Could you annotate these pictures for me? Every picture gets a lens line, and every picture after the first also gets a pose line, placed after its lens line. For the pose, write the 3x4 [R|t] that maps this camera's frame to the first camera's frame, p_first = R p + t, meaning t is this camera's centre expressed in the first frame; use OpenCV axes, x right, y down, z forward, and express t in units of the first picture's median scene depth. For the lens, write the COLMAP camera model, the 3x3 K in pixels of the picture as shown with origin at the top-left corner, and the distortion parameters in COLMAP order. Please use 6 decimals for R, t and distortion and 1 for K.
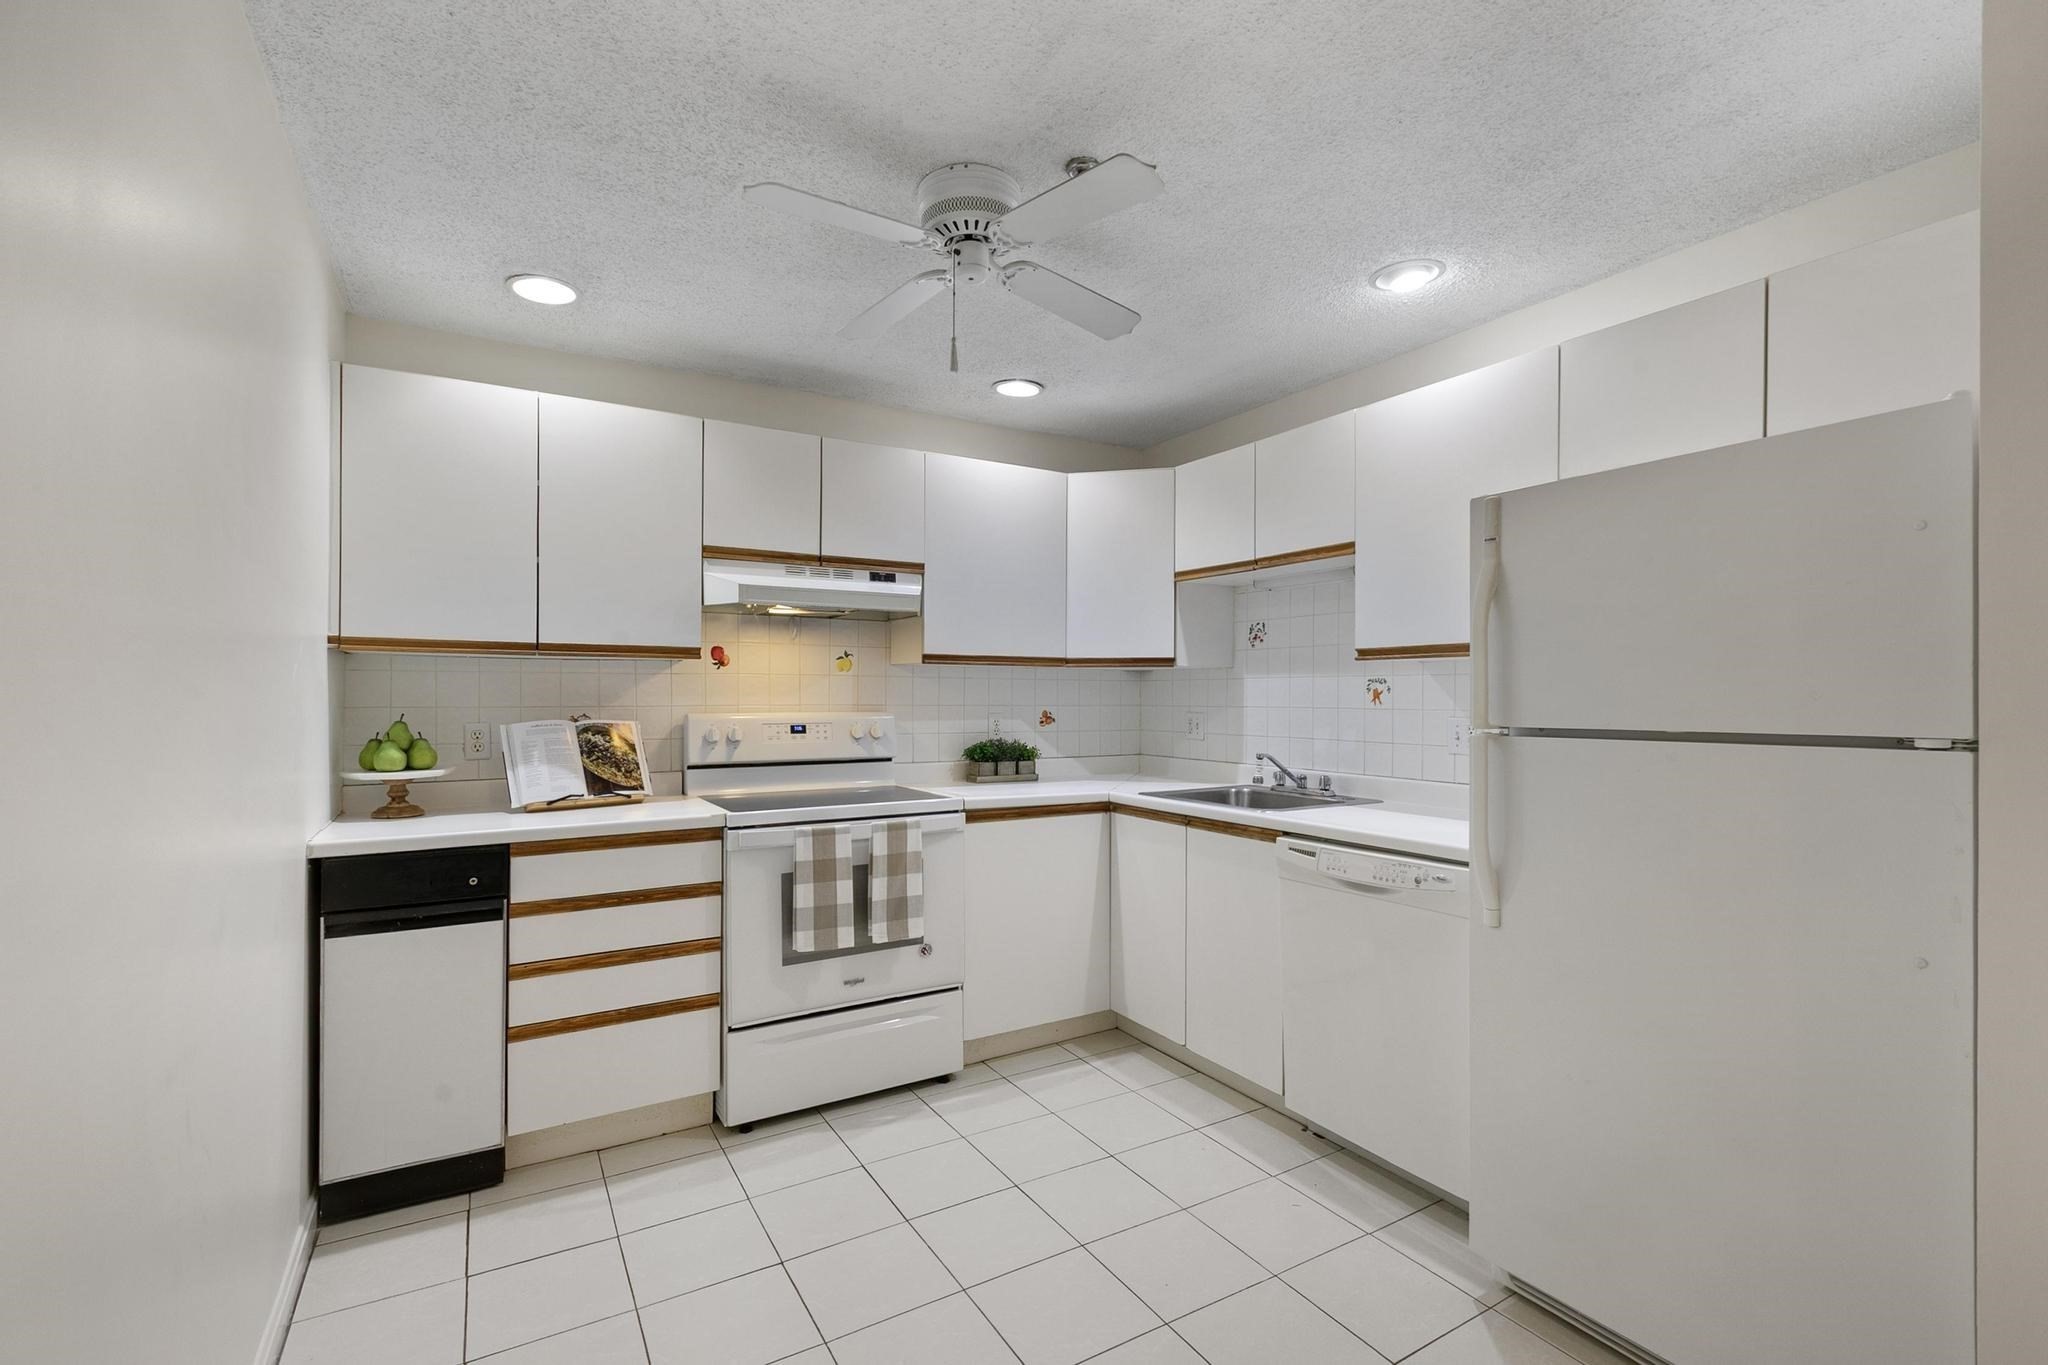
lens RADIAL K [[917.7, 0, 1063.5], [0, 917.7, 692.2], [0, 0, 1]] dist [0.004338, 0.000220]
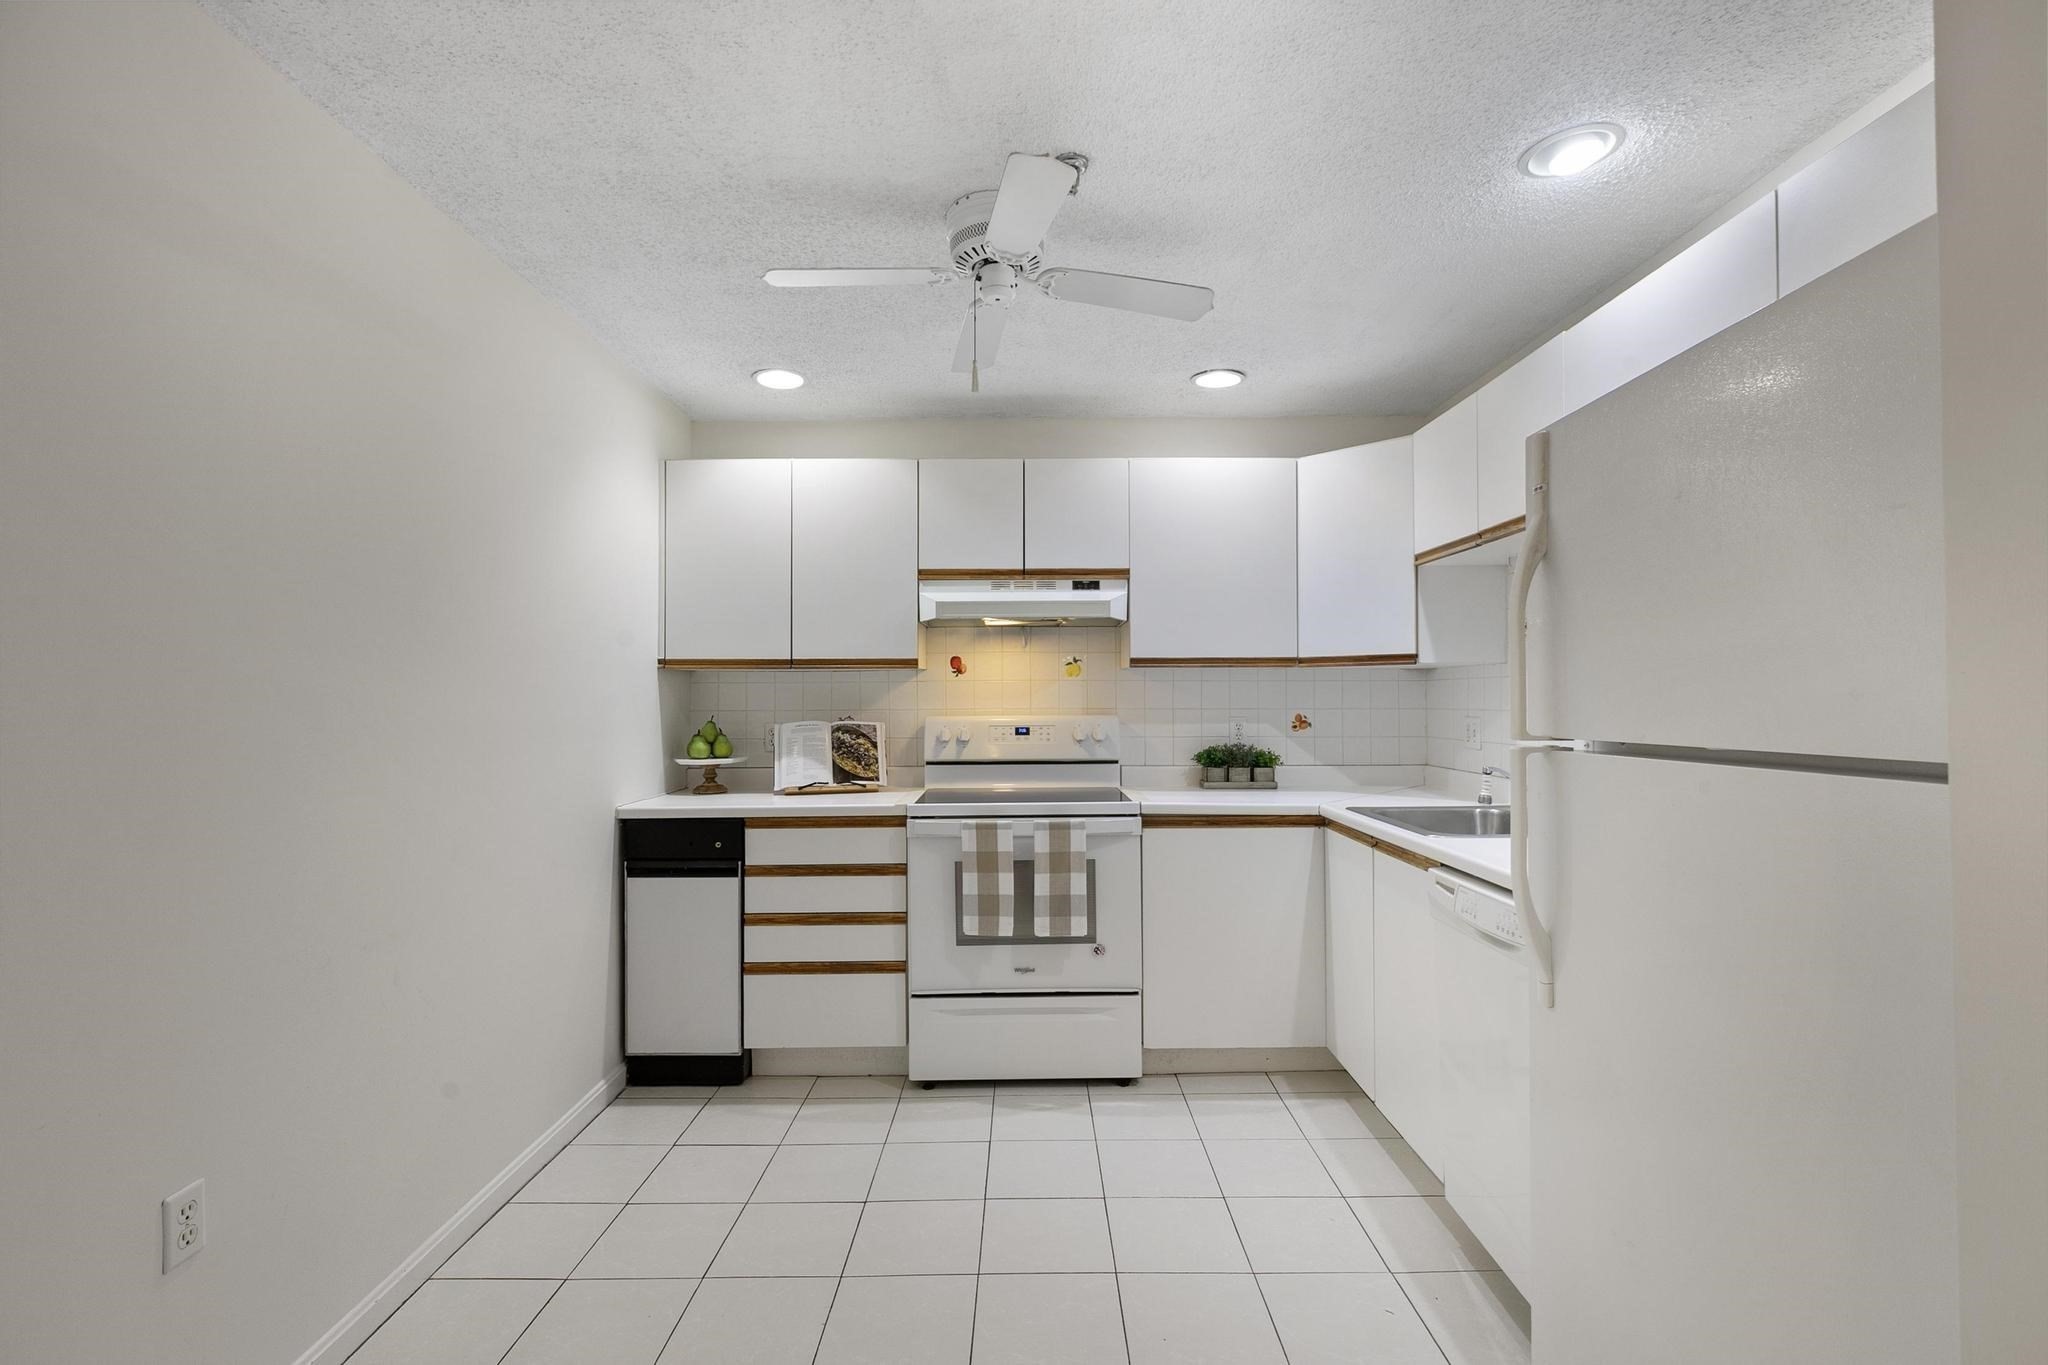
lens RADIAL K [[917.7, 0, 1028.9], [0, 917.7, 685.0], [0, 0, 1]] dist [0.004338, 0.000220]
pose [[0.857561, -0.013492, -0.514205, 0.332563], [0.007754, 0.999881, -0.013303, 0.000632], [0.514324, 0.007421, 0.857564, 0.093647]]
